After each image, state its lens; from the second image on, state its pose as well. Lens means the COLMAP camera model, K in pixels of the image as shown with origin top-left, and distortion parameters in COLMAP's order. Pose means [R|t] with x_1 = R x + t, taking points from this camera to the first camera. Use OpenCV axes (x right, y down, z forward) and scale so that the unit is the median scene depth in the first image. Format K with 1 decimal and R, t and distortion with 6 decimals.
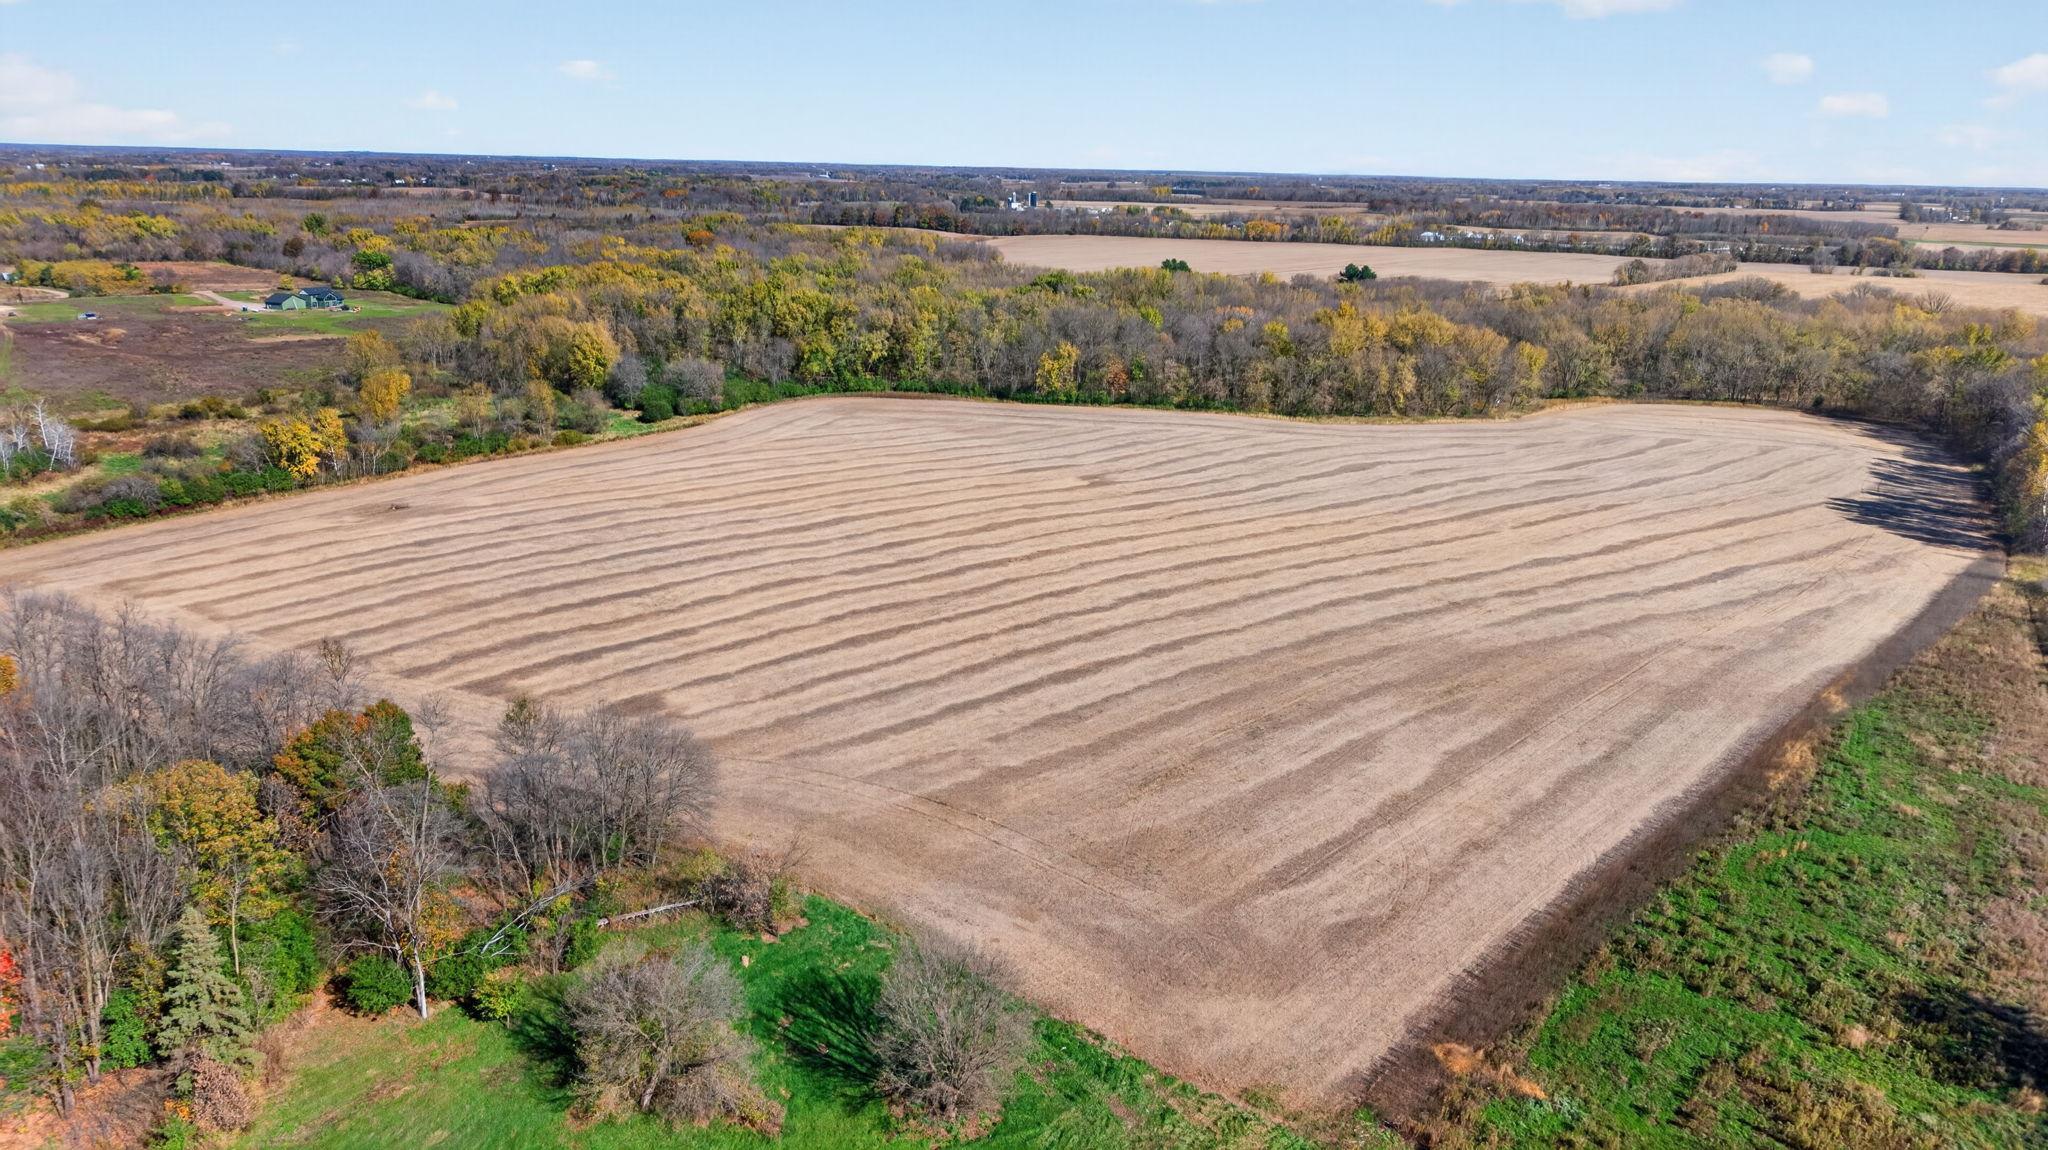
lens RADIAL K [[1386.5, 0, 1015.7], [0, 1386.5, 563.6], [0, 0, 1]] dist [0.024695, -0.033442]
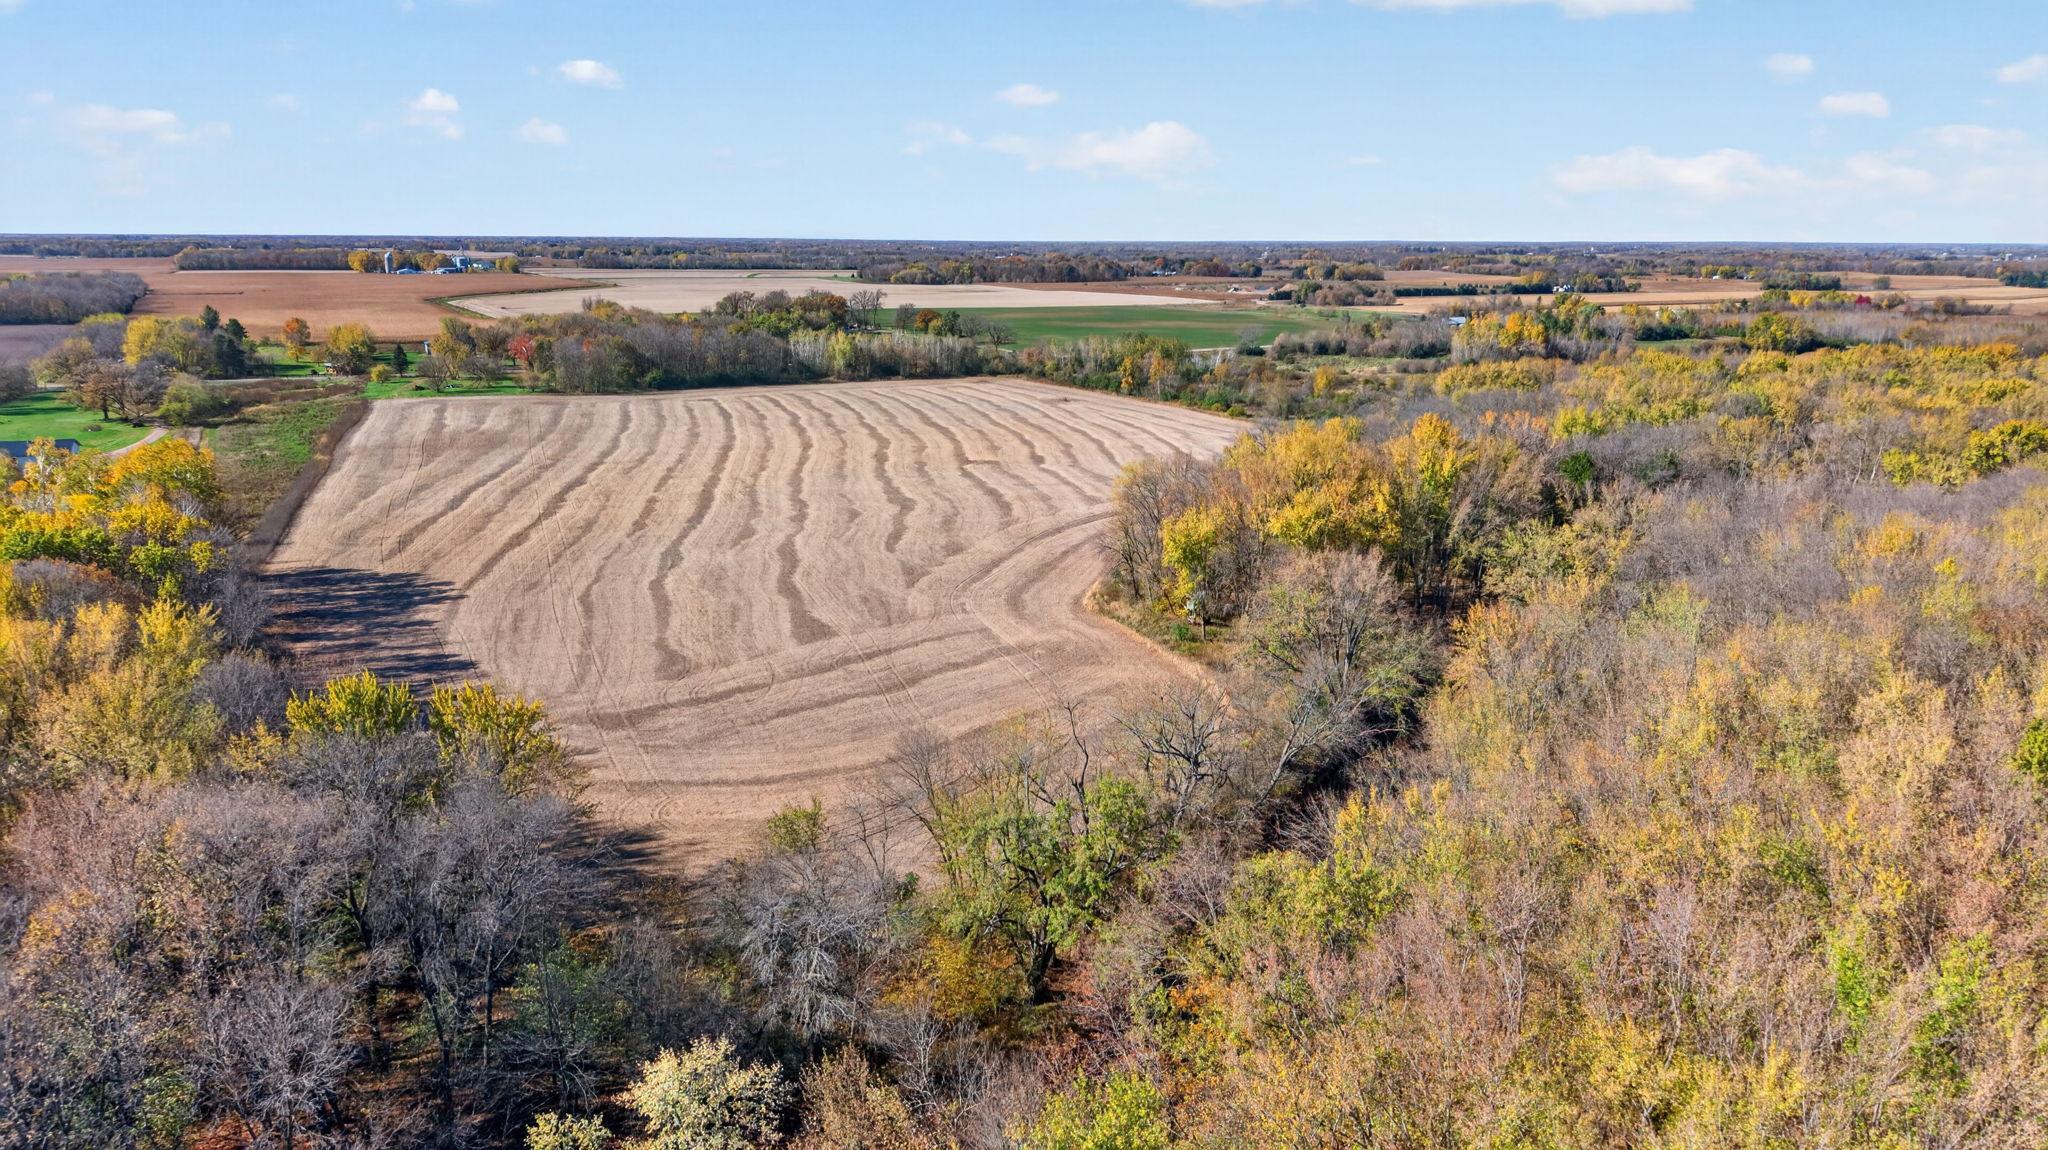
lens RADIAL K [[1386.5, 0, 1030.4], [0, 1386.5, 597.4], [0, 0, 1]] dist [0.024695, -0.033442]
pose [[-0.439719, 0.205011, -0.874424, 0.852614], [-0.262271, 0.901853, 0.343329, -0.290860], [0.858988, 0.380305, -0.342793, 1.169483]]
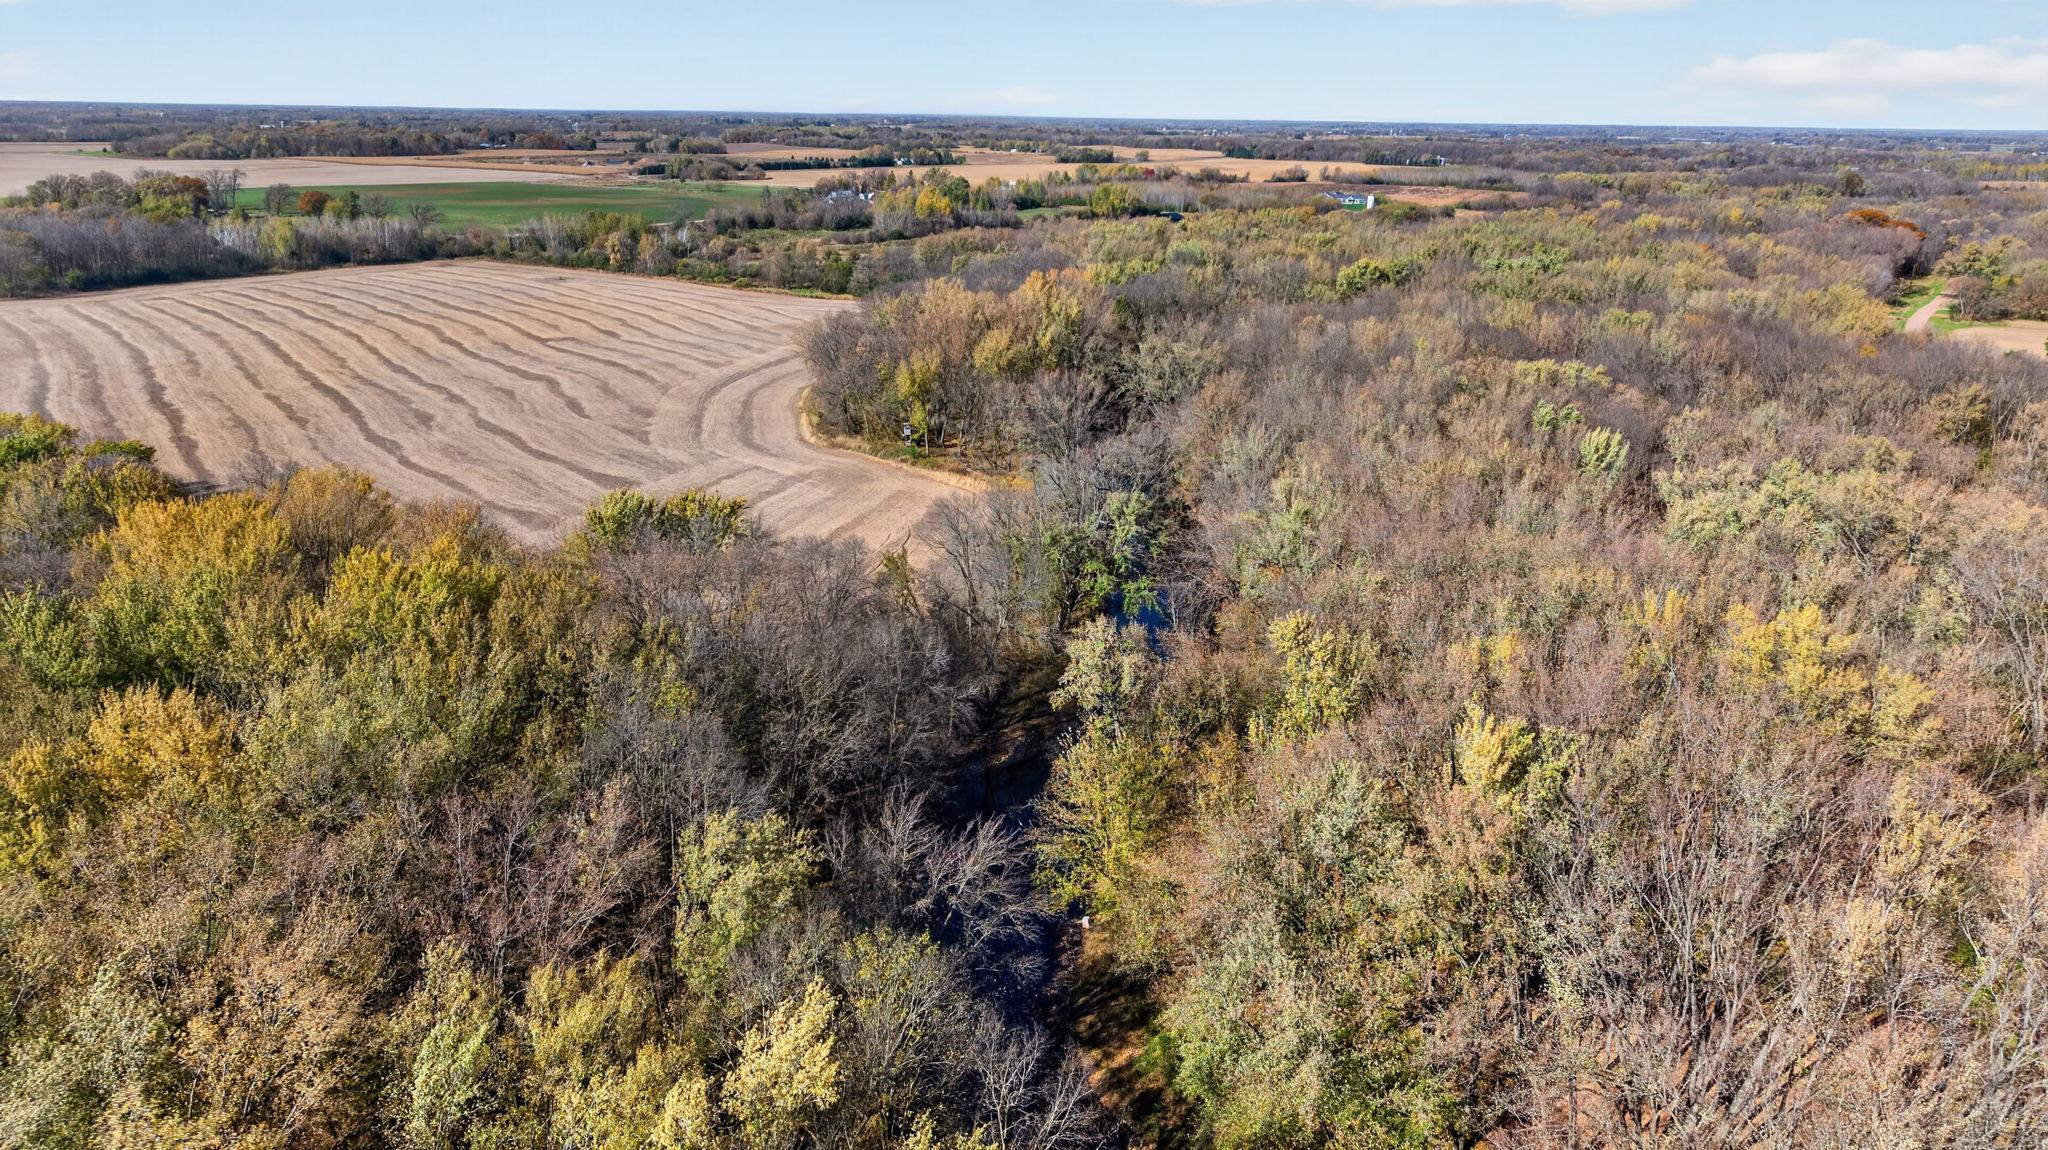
lens RADIAL K [[1386.5, 0, 1036.3], [0, 1386.5, 579.3], [0, 0, 1]] dist [0.024695, -0.033442]
pose [[0.035049, 0.300391, -0.953172, 1.031085], [-0.292904, 0.914963, 0.277580, -0.262446], [0.955499, 0.269459, 0.120054, 1.039960]]
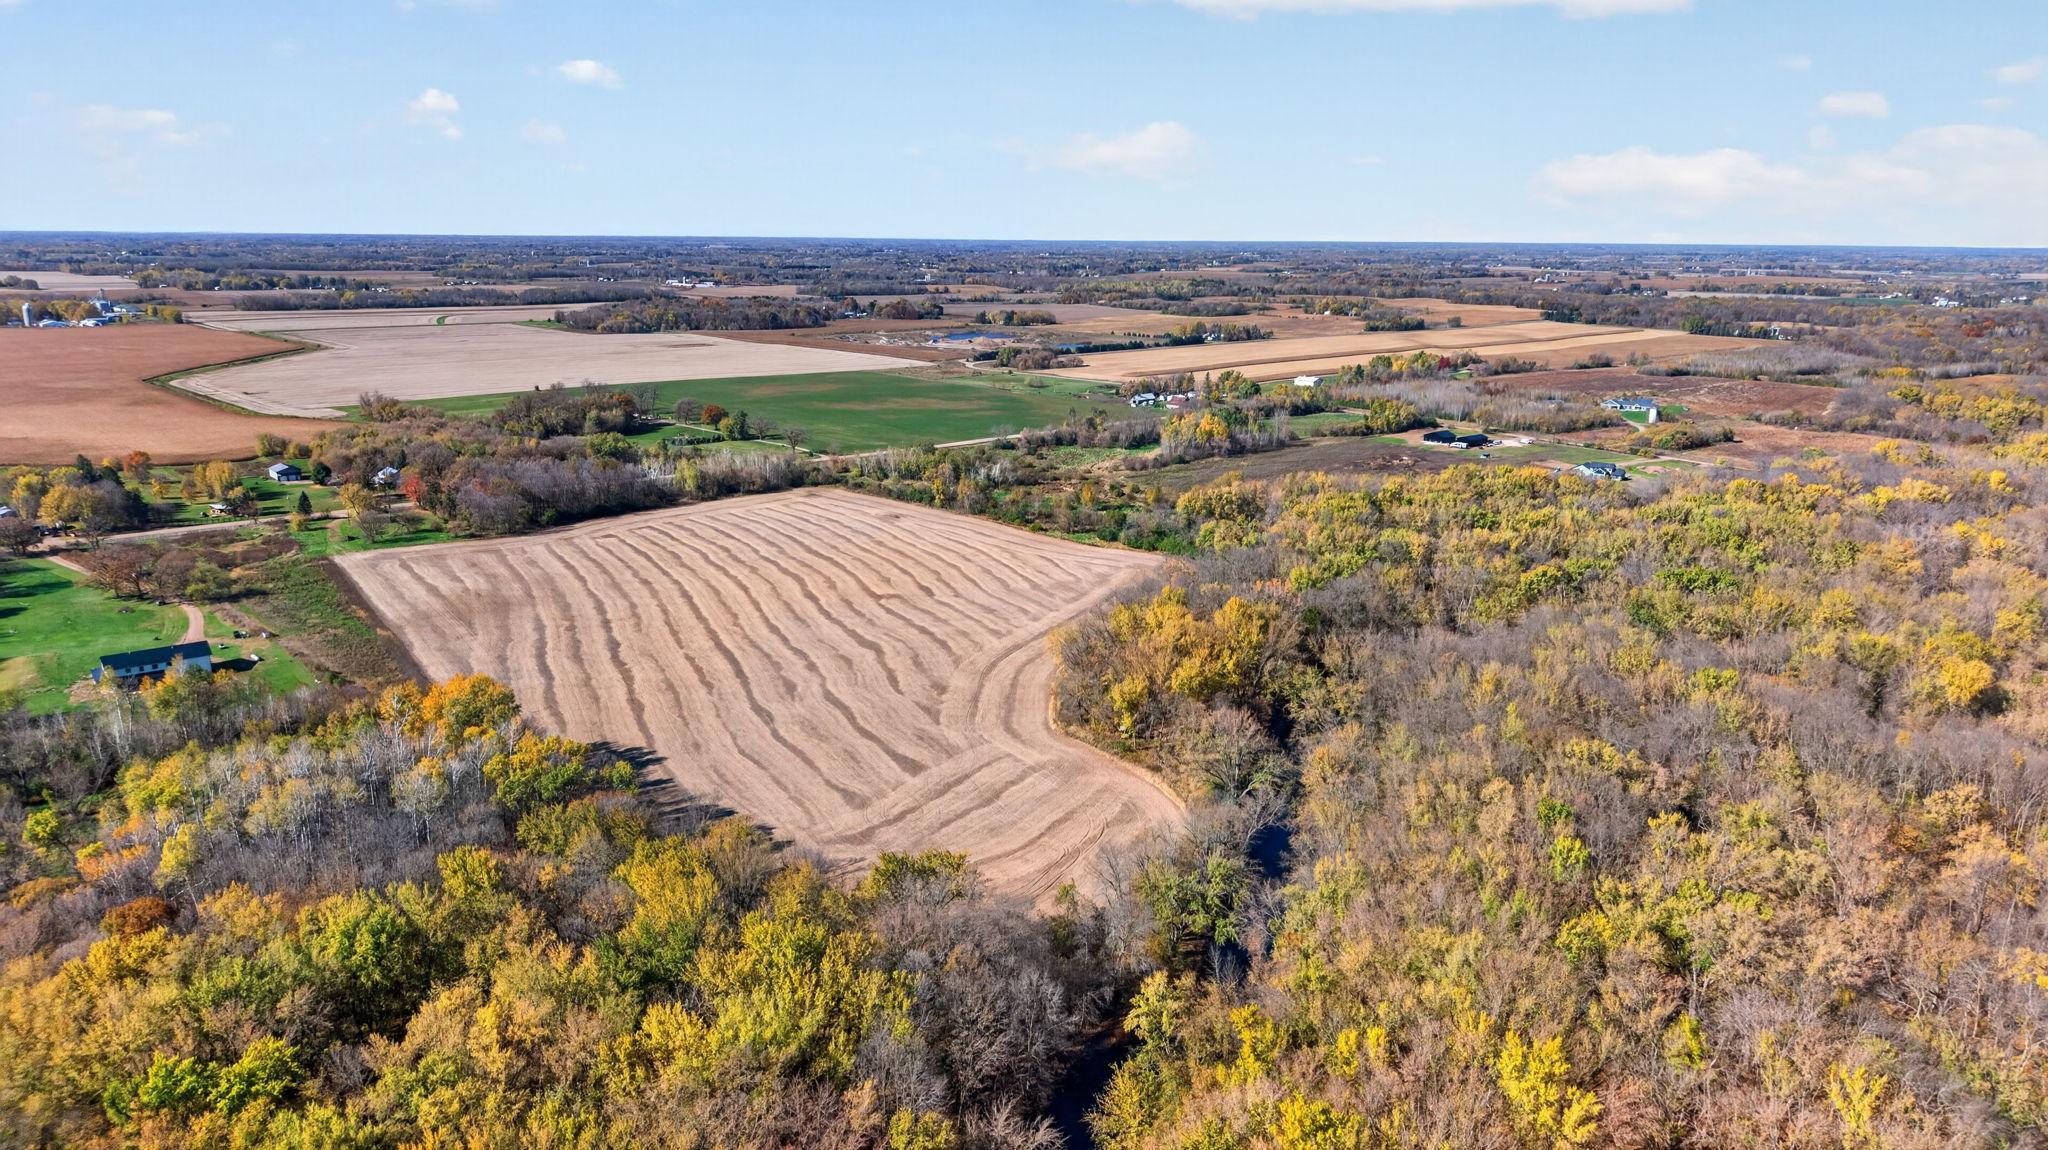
lens RADIAL K [[1386.5, 0, 1031.8], [0, 1386.5, 590.6], [0, 0, 1]] dist [0.024695, -0.033442]
pose [[-0.199071, 0.228621, -0.952945, 1.219668], [-0.280796, 0.918328, 0.278974, -0.441862], [0.938895, 0.323119, -0.118617, 1.064260]]
